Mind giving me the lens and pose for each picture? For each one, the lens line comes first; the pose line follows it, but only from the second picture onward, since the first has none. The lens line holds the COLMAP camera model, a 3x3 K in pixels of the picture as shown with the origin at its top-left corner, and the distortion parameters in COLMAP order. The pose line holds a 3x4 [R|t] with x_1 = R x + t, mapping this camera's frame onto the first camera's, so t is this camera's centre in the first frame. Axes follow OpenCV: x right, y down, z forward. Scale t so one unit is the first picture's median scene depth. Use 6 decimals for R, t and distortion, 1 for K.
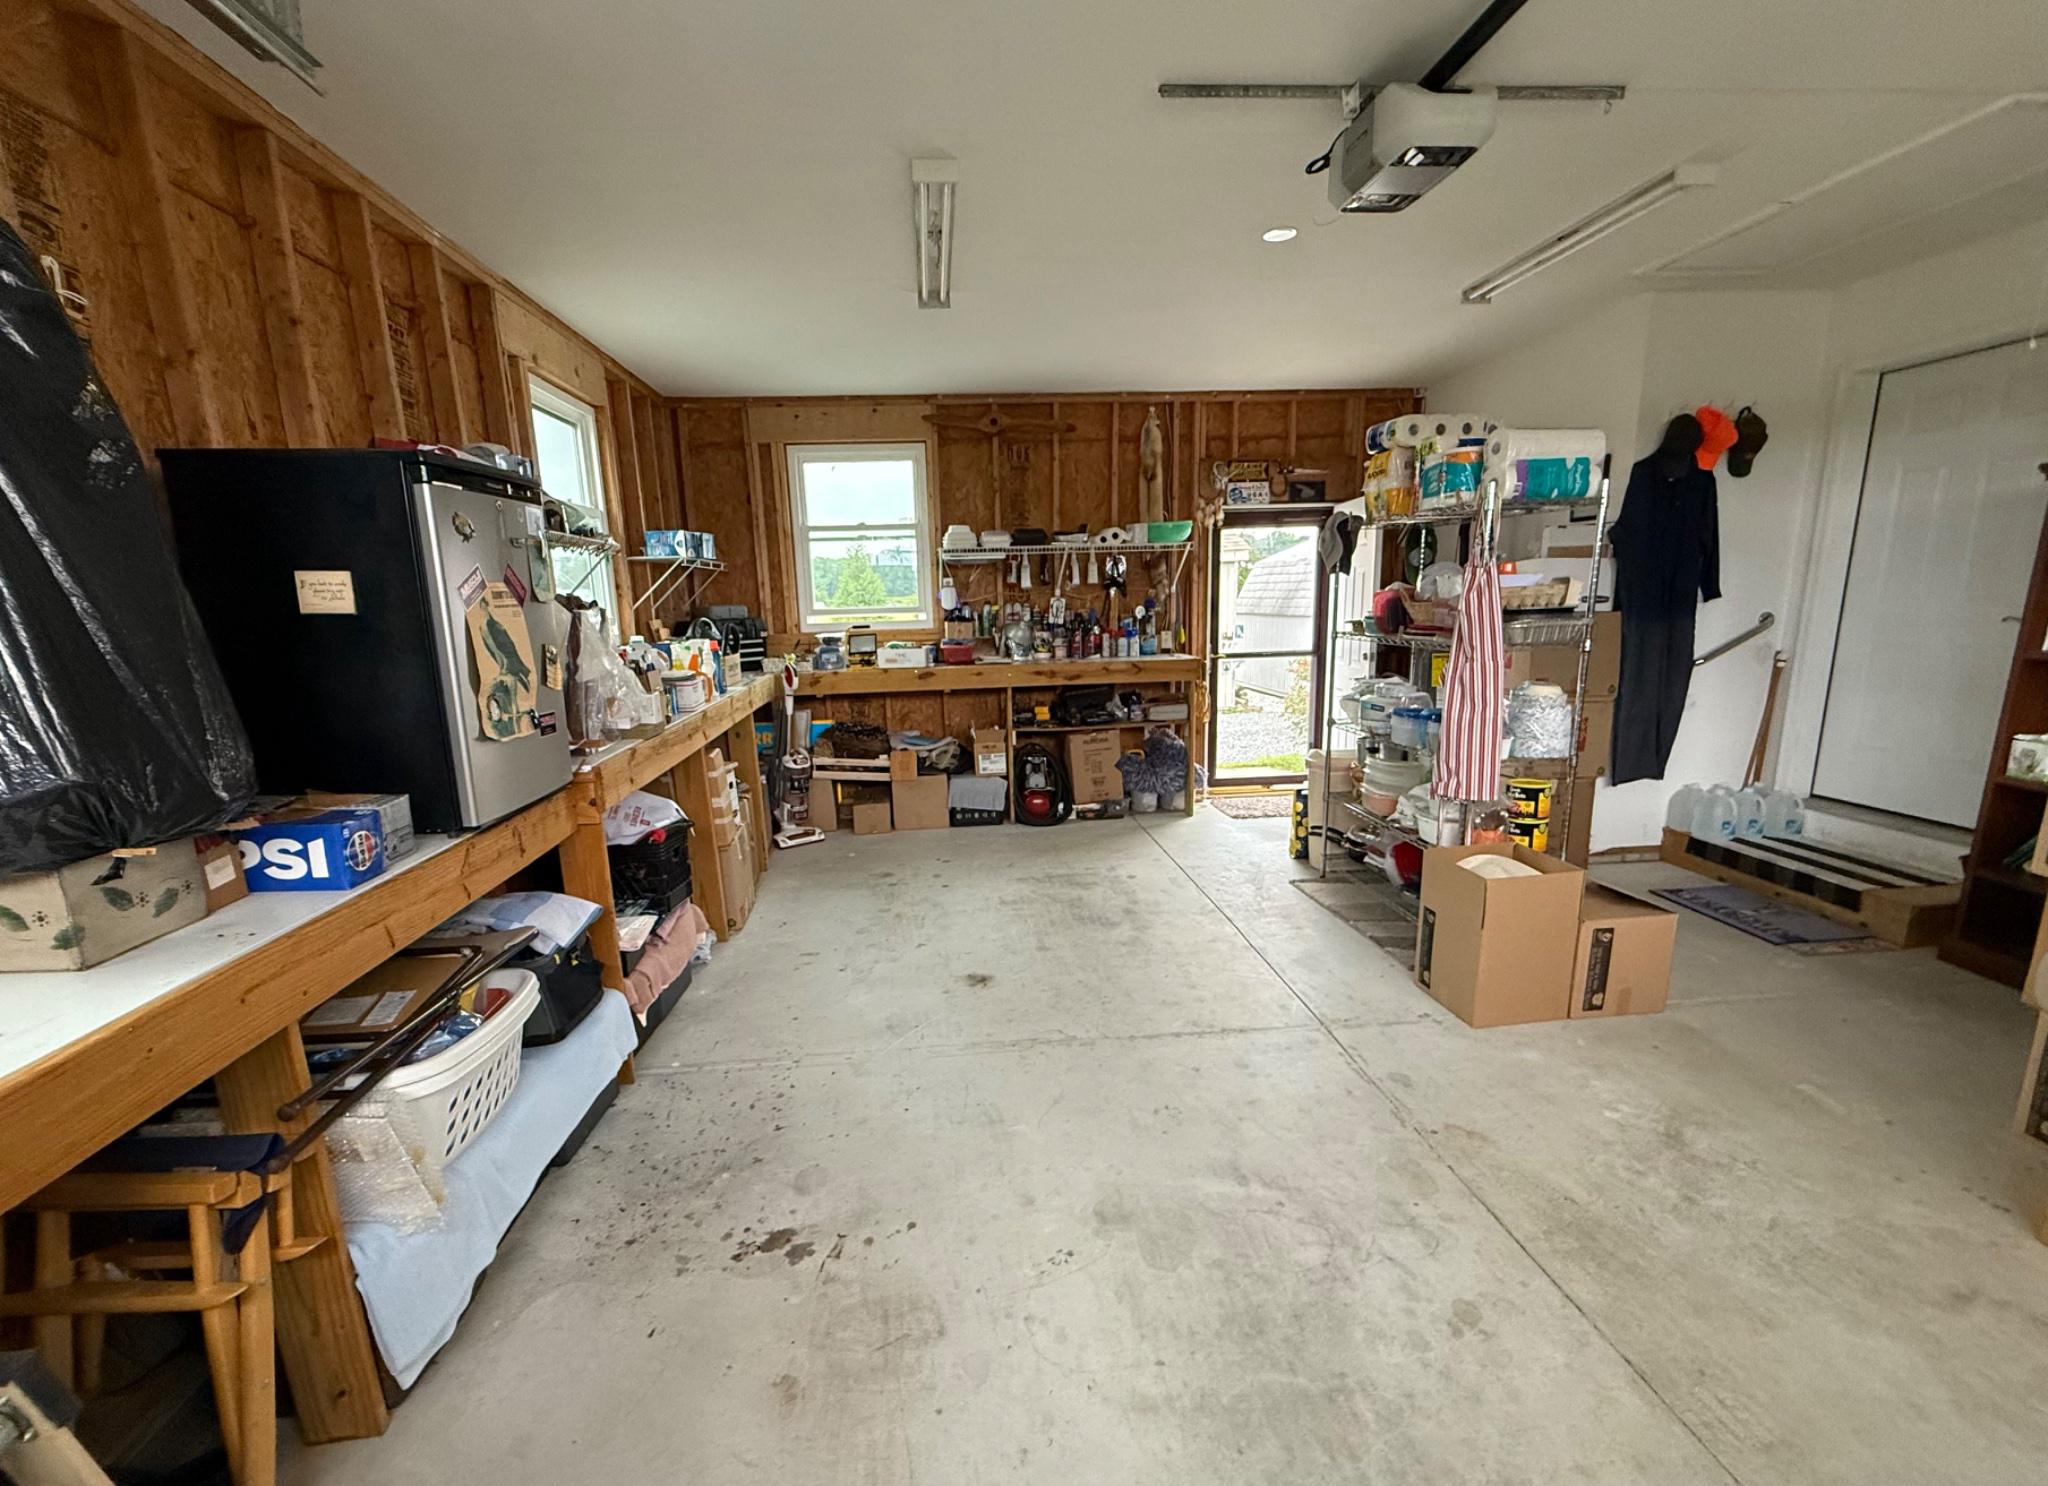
lens RADIAL K [[898.5, 0, 1017.2], [0, 898.5, 789.0], [0, 0, 1]] dist [0.001400, 0.000161]
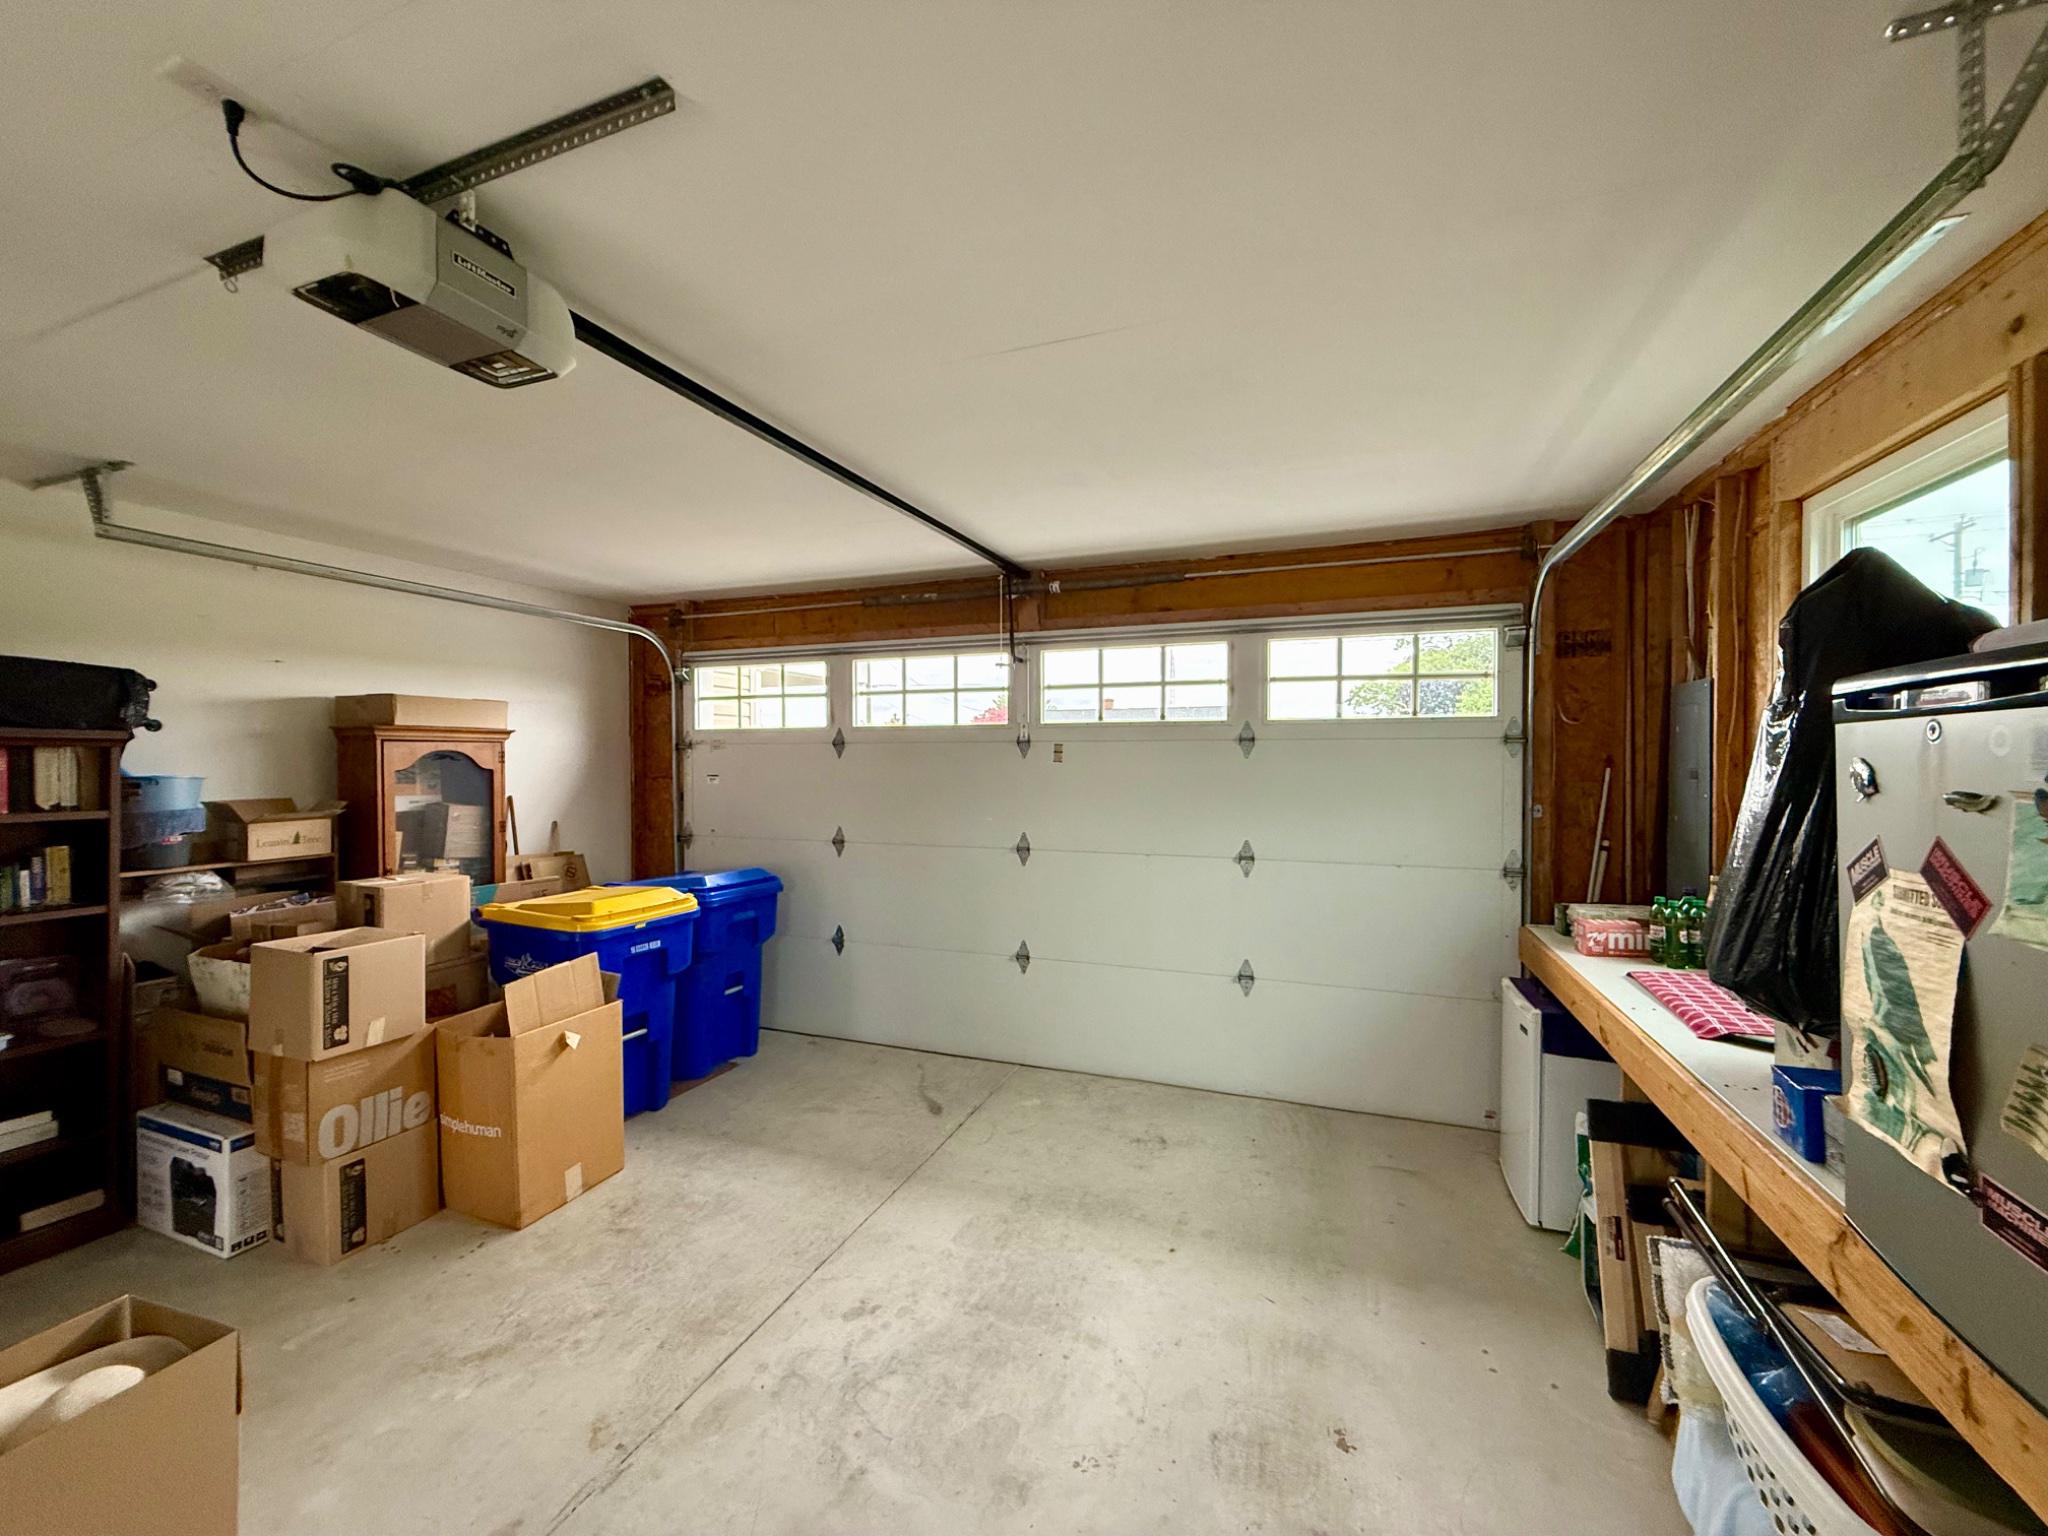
lens RADIAL K [[815.1, 0, 1020.4], [0, 815.1, 768.1], [0, 0, 1]] dist [-0.000079, 0.000347]
pose [[-0.896045, 0.025082, 0.443255, -0.115747], [0.120353, 0.974741, 0.188138, -0.164242], [-0.427339, 0.221927, -0.876430, 0.602803]]
